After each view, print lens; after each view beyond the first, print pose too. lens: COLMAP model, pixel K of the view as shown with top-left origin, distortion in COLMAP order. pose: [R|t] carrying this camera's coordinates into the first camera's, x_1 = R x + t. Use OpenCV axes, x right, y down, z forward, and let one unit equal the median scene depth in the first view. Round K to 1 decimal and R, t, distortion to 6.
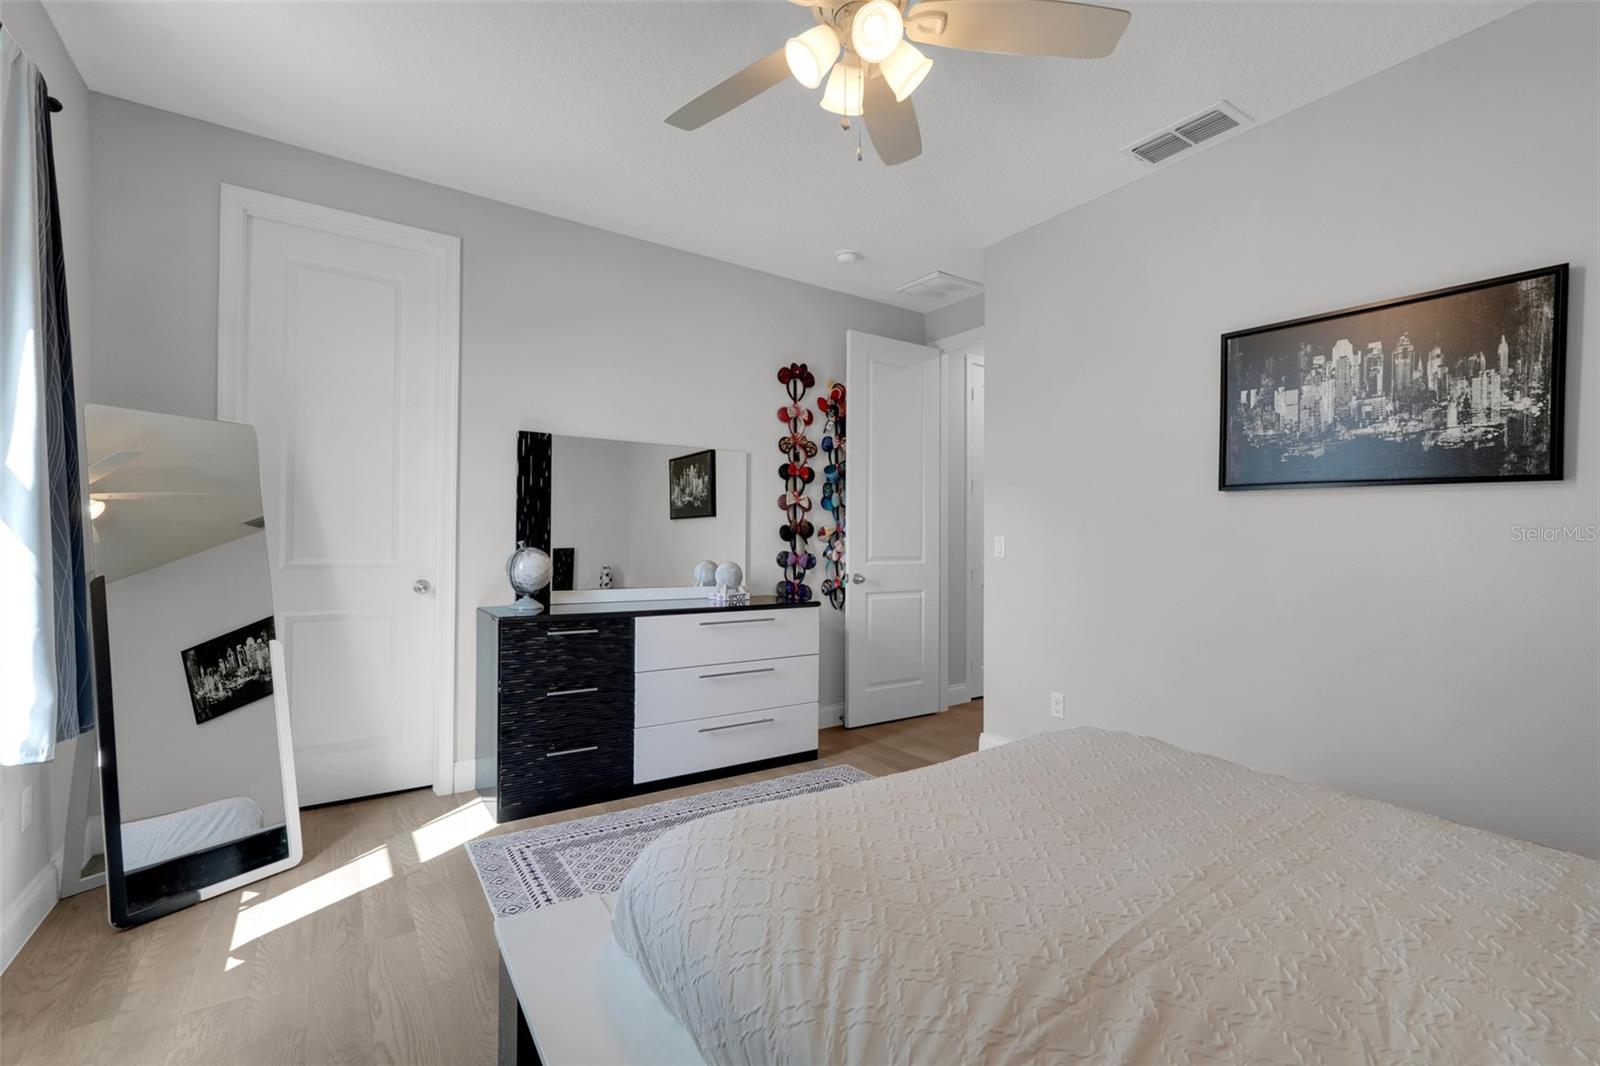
lens RADIAL K [[704.8, 0, 799.6], [0, 704.8, 535.8], [0, 0, 1]] dist [-0.013133, 0.008682]
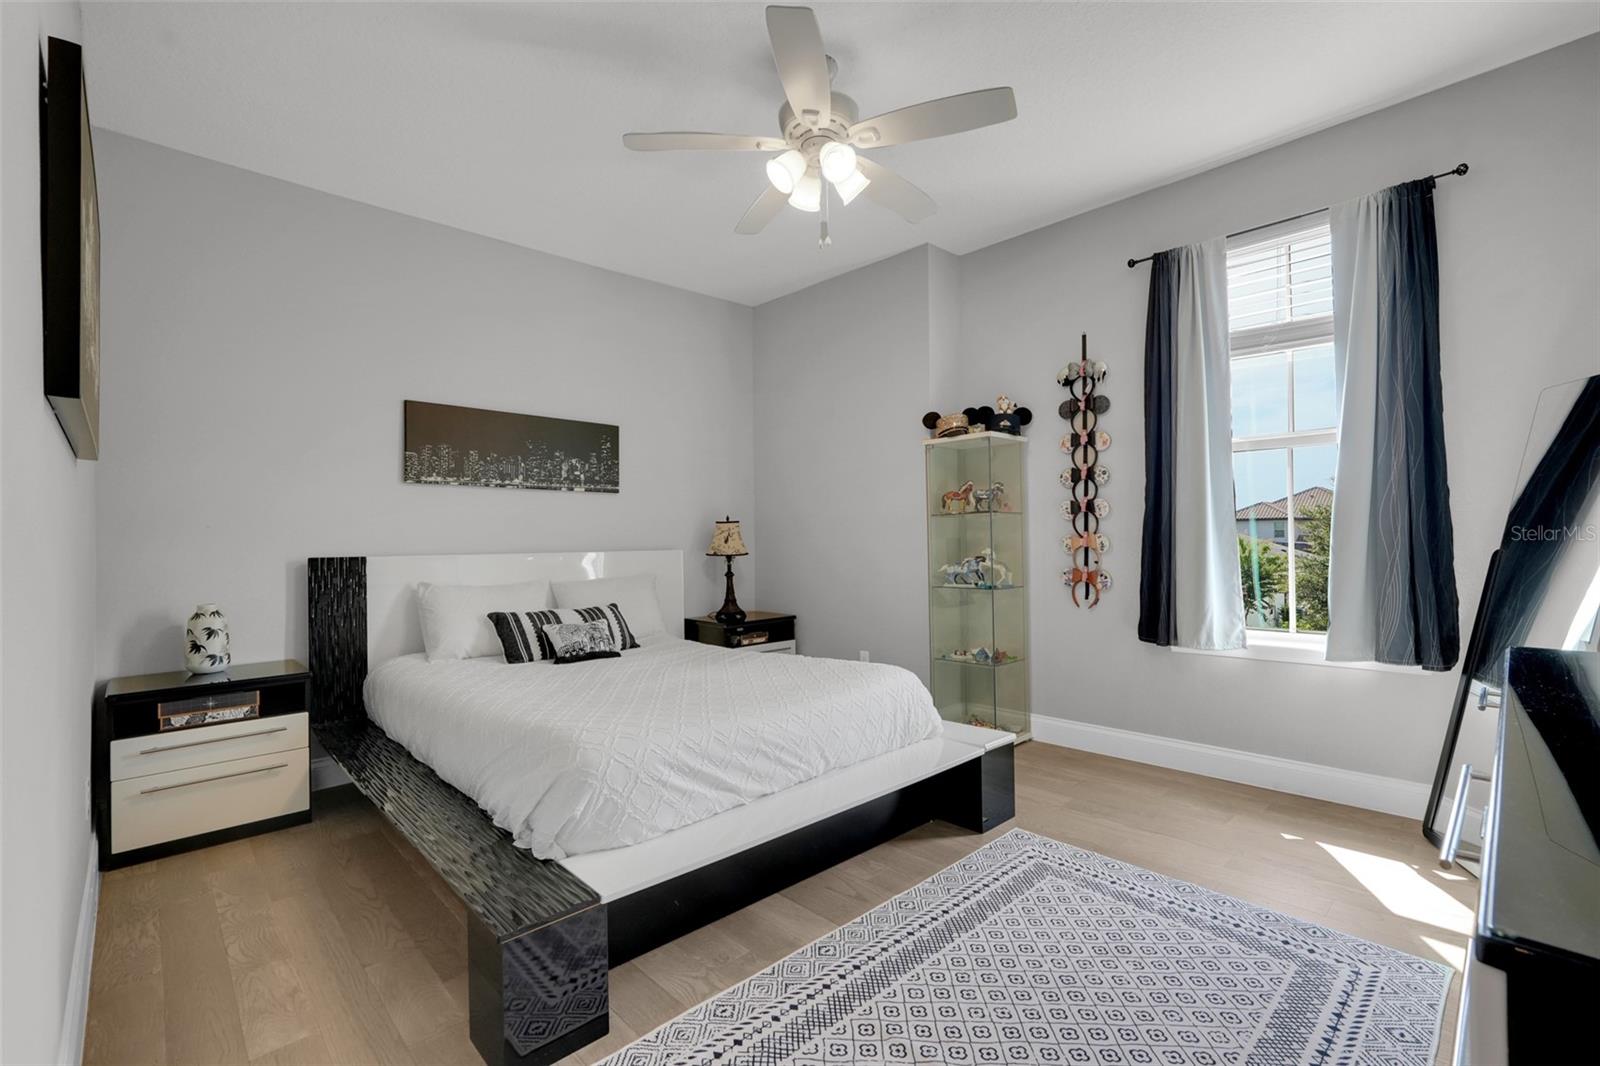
lens RADIAL K [[704.8, 0, 799.6], [0, 704.8, 535.8], [0, 0, 1]] dist [-0.013133, 0.008682]
pose [[-0.985664, -0.002663, -0.168698, 0.256750], [-0.000868, 0.999942, -0.010715, 0.047619], [0.168717, -0.010415, -0.985610, 1.697953]]
